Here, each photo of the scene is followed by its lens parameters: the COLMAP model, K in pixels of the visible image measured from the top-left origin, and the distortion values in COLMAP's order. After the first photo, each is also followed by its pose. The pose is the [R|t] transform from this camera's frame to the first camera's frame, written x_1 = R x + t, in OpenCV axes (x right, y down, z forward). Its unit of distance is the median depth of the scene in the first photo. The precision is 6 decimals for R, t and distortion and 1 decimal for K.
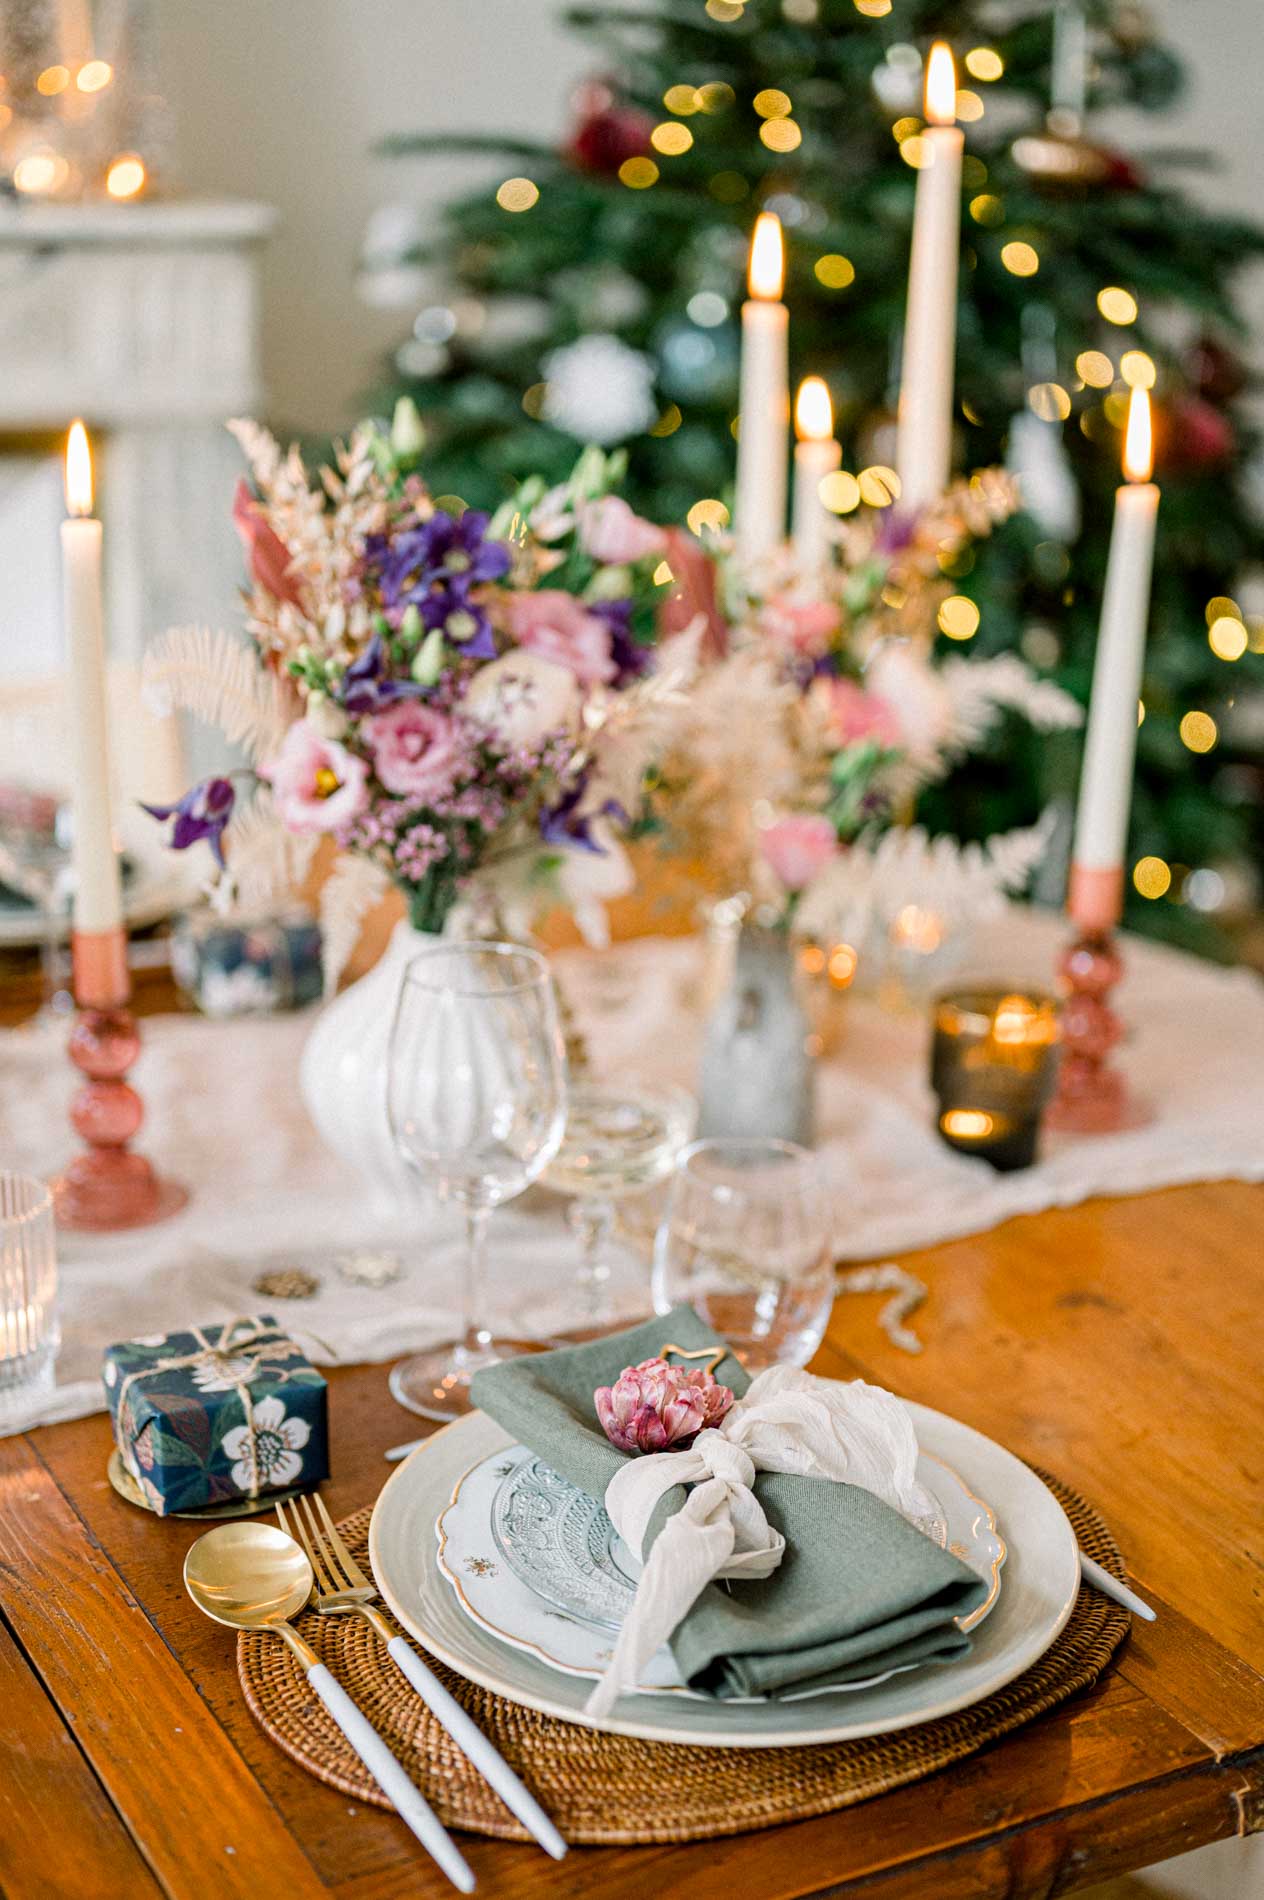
lens RADIAL K [[2807.7, 0, 632.0], [0, 2807.7, 950.0], [0, 0, 1]] dist [0.012028, -0.063232]
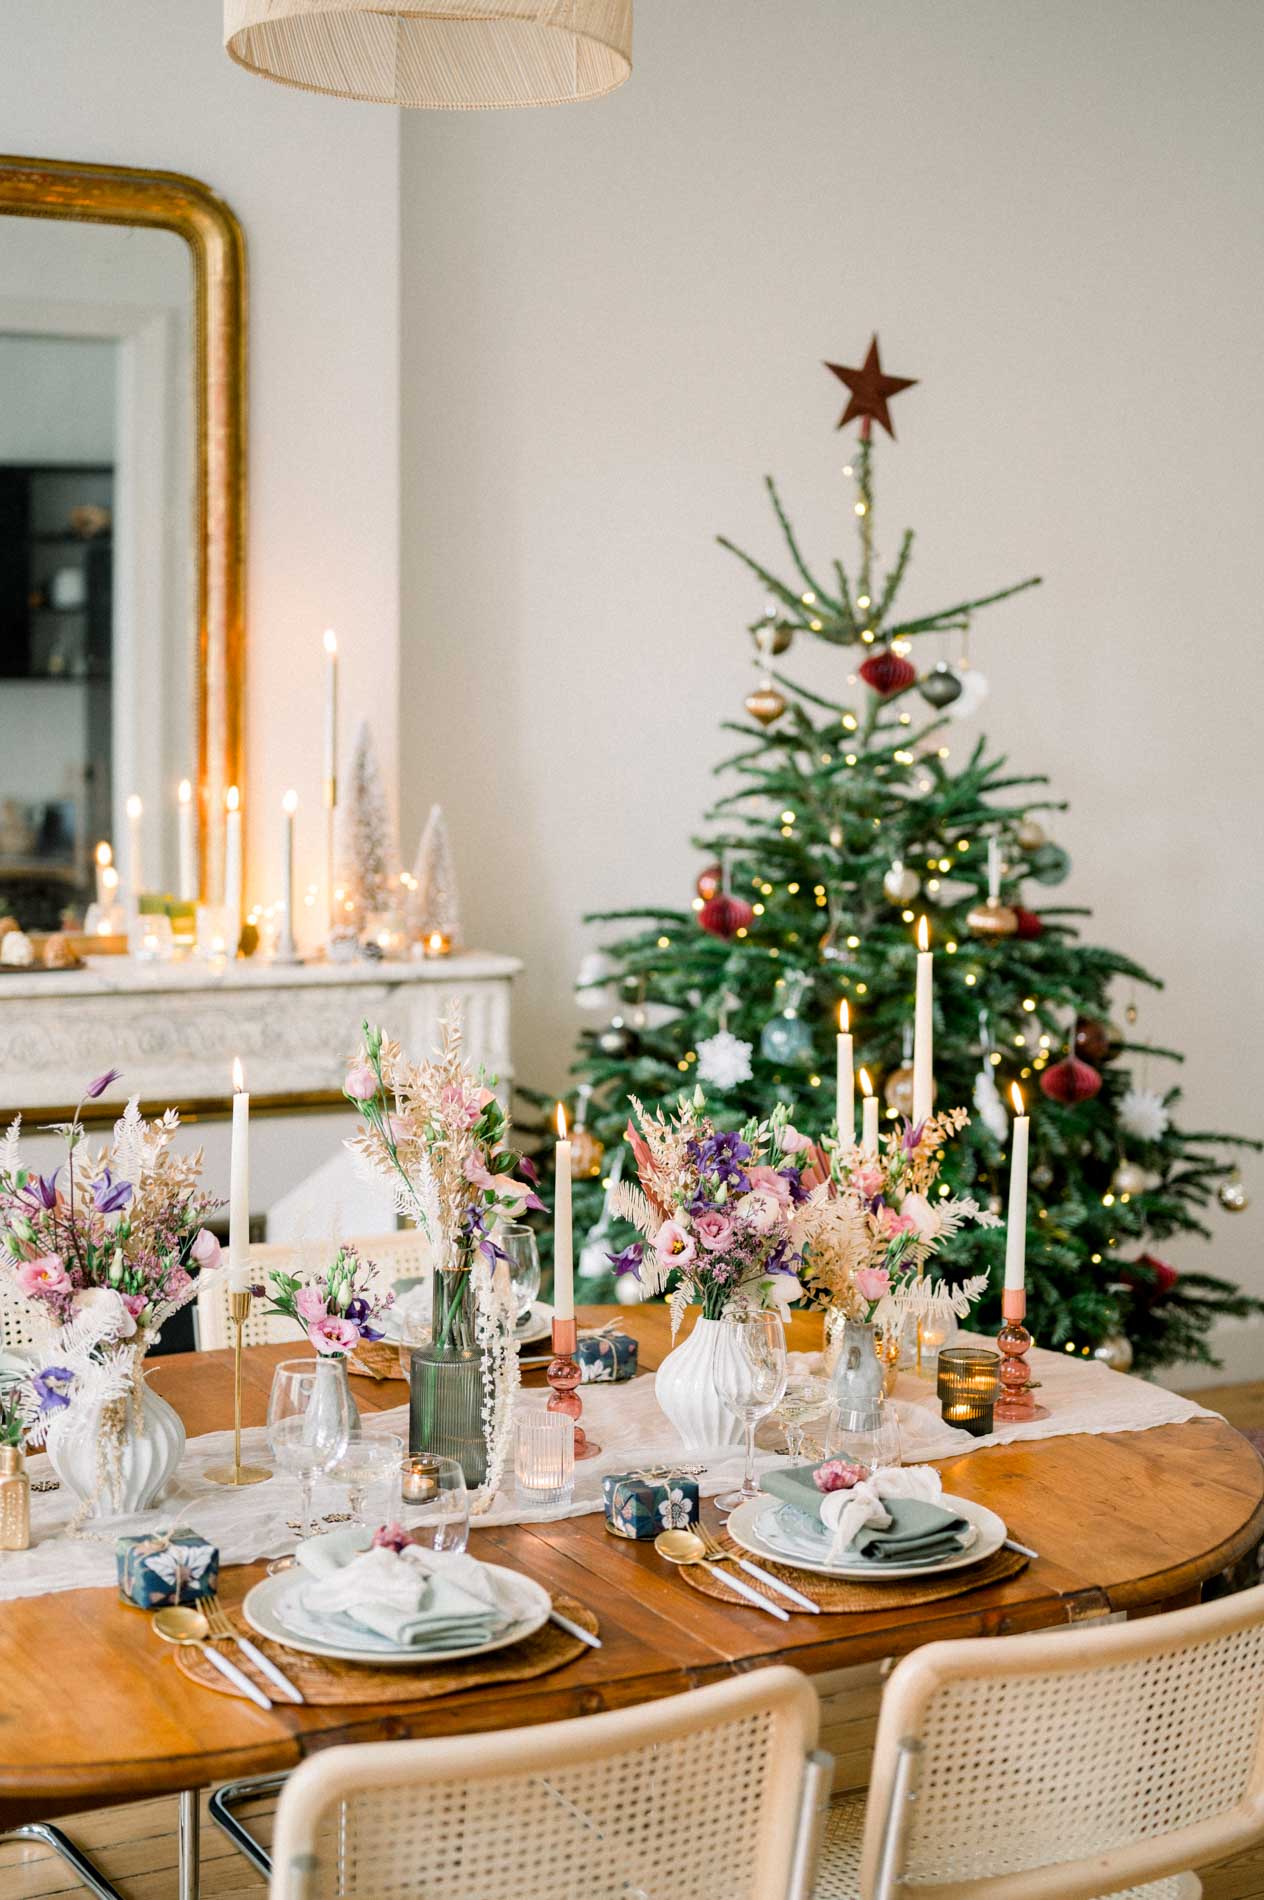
lens RADIAL K [[2721.9, 0, 632.0], [0, 2721.9, 950.0], [0, 0, 1]] dist [0.019748, -0.010083]
pose [[0.999791, -0.020337, 0.002222, -0.137604], [0.020325, 0.975075, -0.220944, 0.188904], [0.002327, 0.220943, 0.975284, -1.201808]]
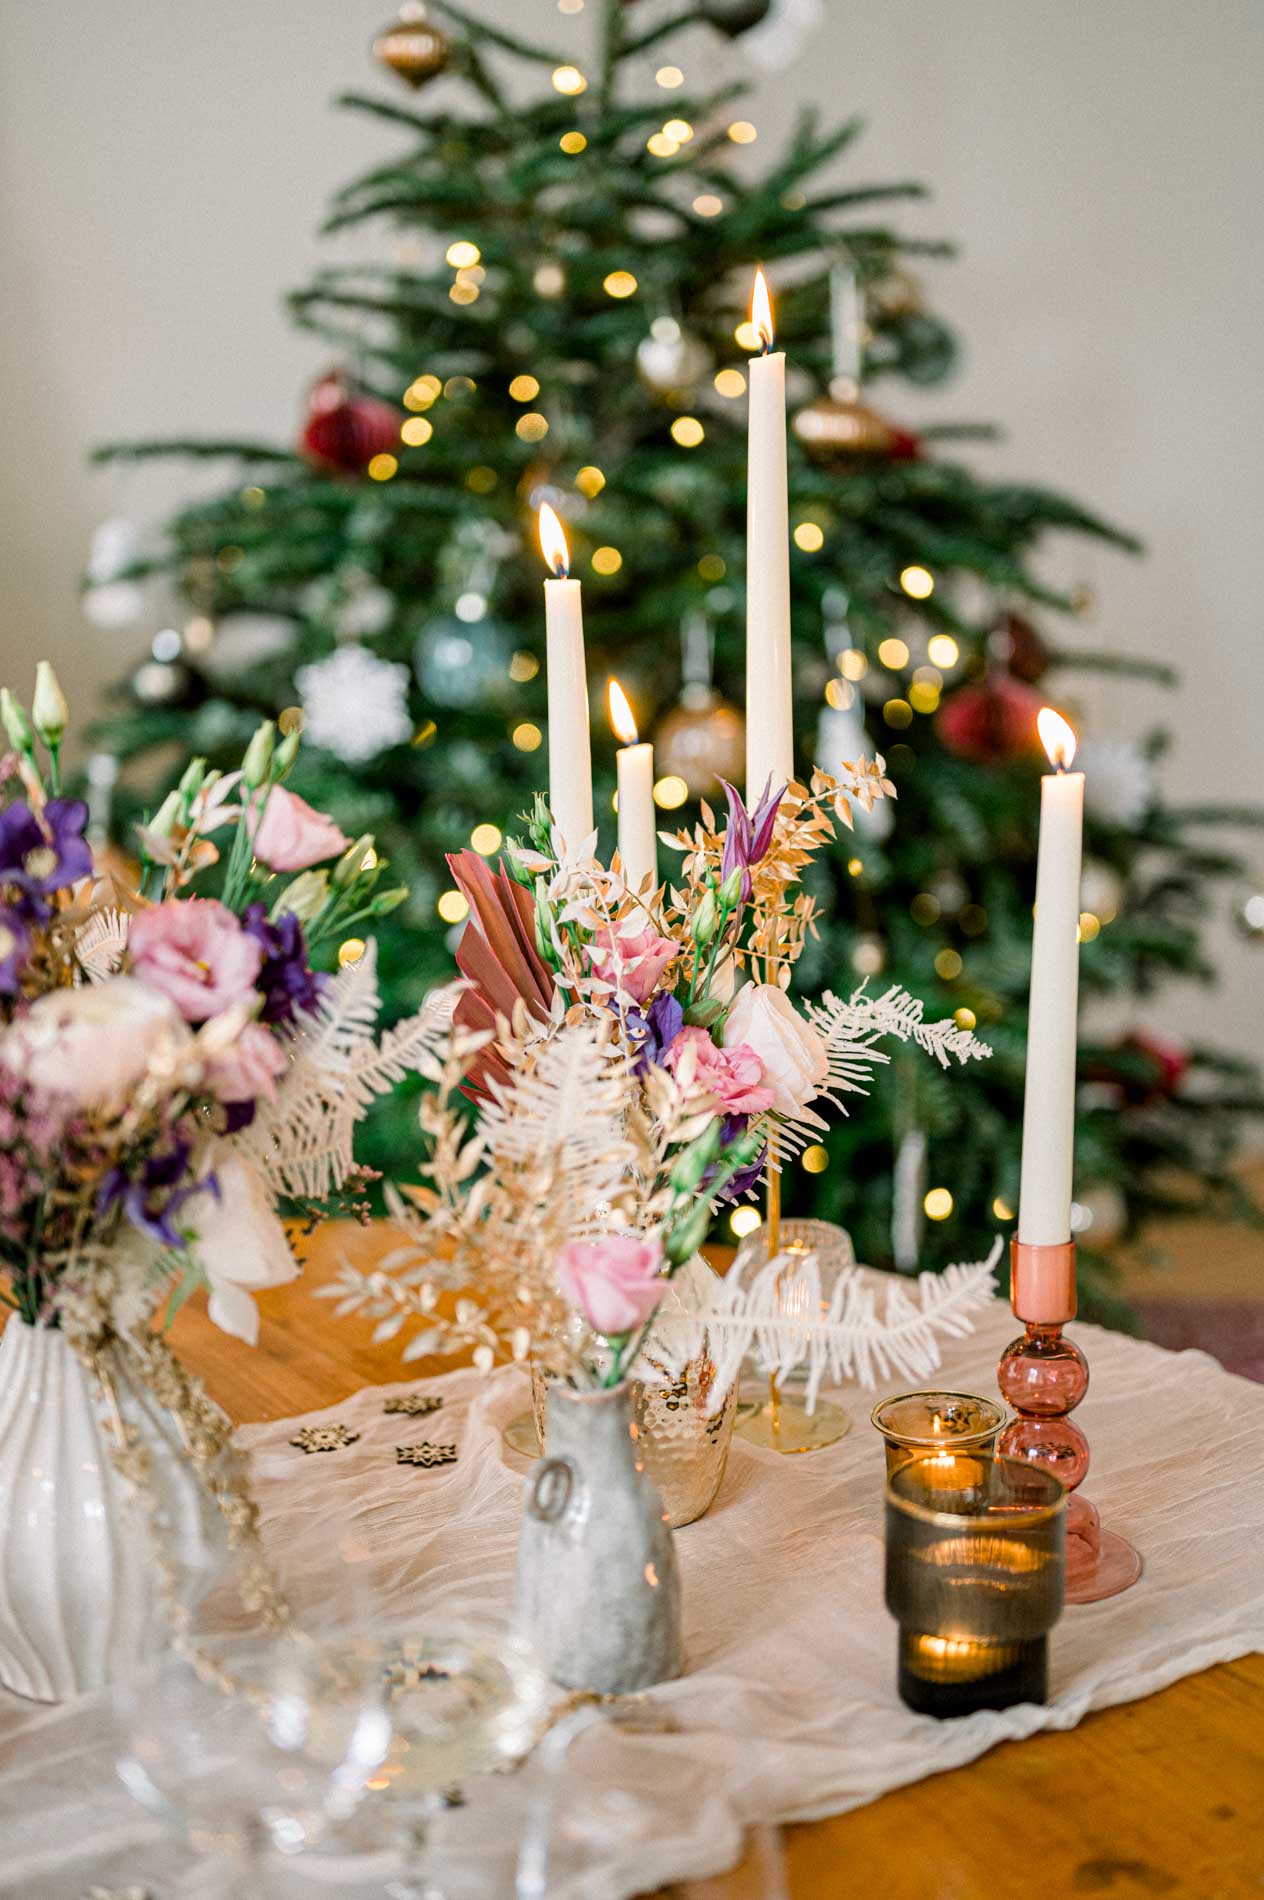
lens RADIAL K [[2721.9, 0, 632.0], [0, 2721.9, 950.0], [0, 0, 1]] dist [0.019748, -0.010083]
pose [[0.994141, -0.063364, 0.087566, -0.009099], [0.072770, 0.991400, -0.108765, -0.041558], [-0.079922, 0.114500, 0.990203, 0.282597]]
